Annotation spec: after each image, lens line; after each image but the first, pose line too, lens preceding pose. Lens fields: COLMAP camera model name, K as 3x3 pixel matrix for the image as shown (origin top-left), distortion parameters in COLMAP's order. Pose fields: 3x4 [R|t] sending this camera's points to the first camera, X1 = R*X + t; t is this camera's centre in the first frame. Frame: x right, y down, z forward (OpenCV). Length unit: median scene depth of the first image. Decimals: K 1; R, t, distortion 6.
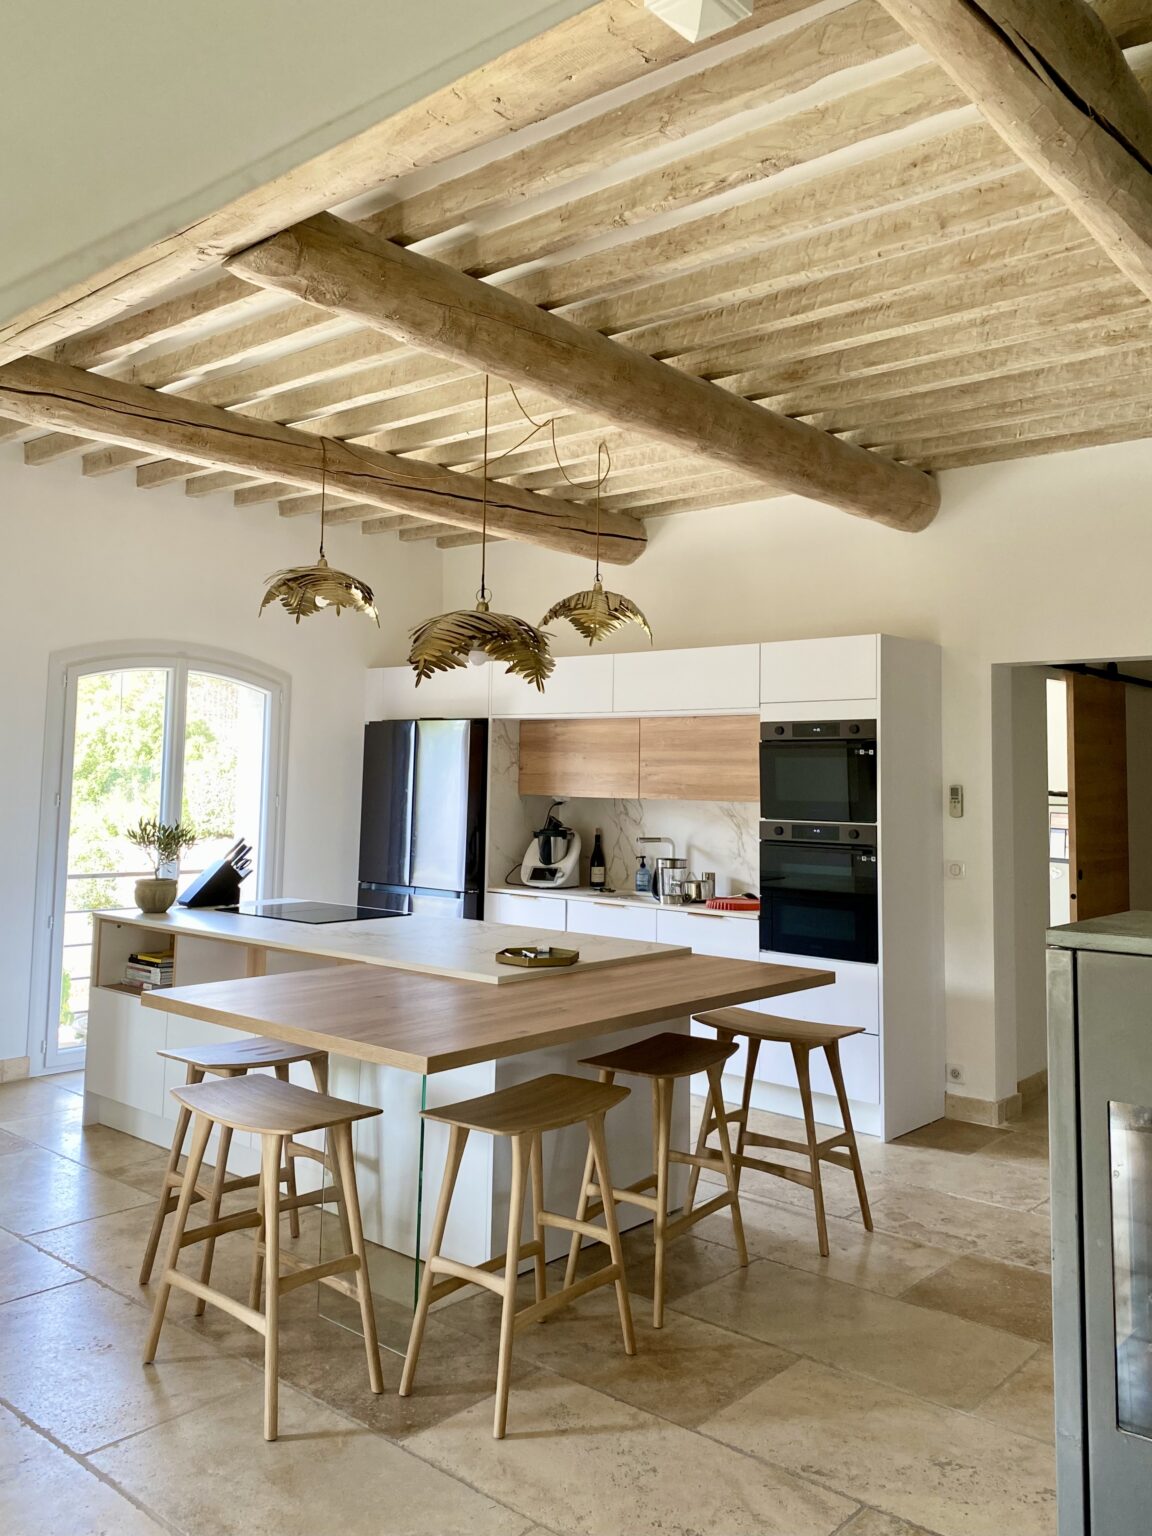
lens RADIAL K [[1235.8, 0, 574.4], [0, 1235.8, 679.0], [0, 0, 1]] dist [0.030630, -0.046933]
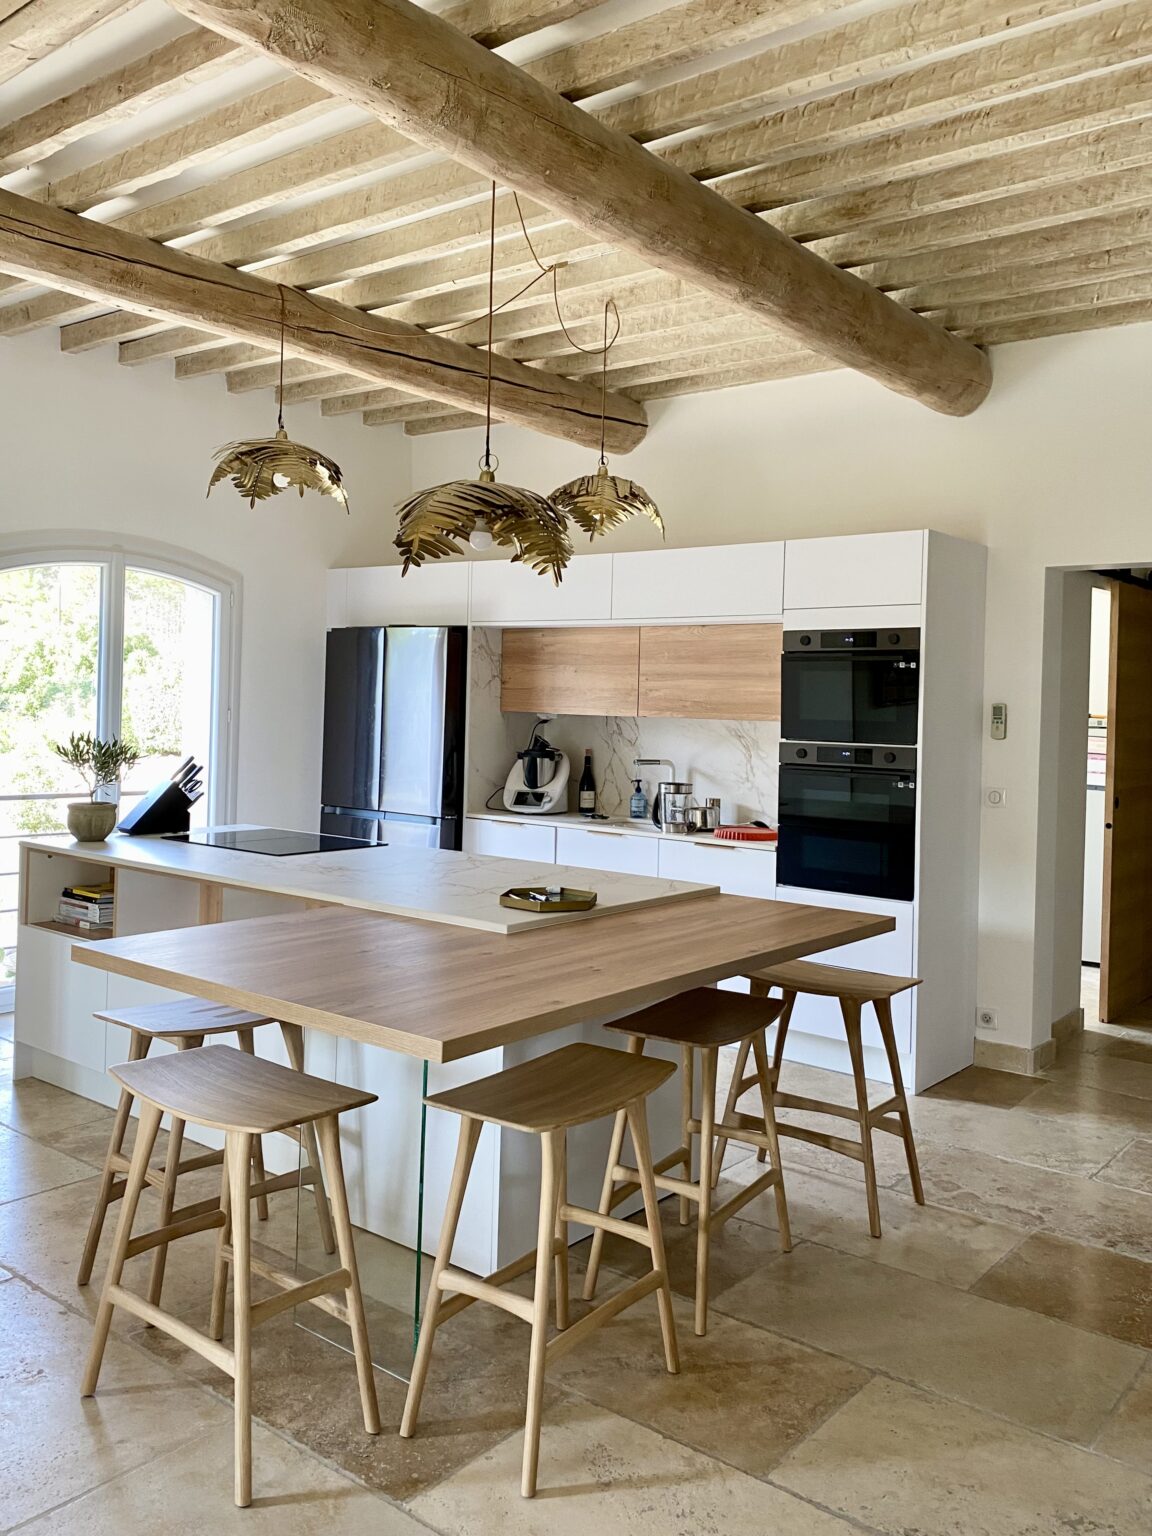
lens RADIAL K [[1248.9, 0, 578.1], [0, 1248.9, 711.1], [0, 0, 1]] dist [-0.000663, 0.004049]
pose [[0.999068, 0.008716, 0.042264, -0.042233], [-0.012489, 0.995876, 0.089865, 0.017649], [-0.041307, -0.090309, 0.995057, 0.147509]]
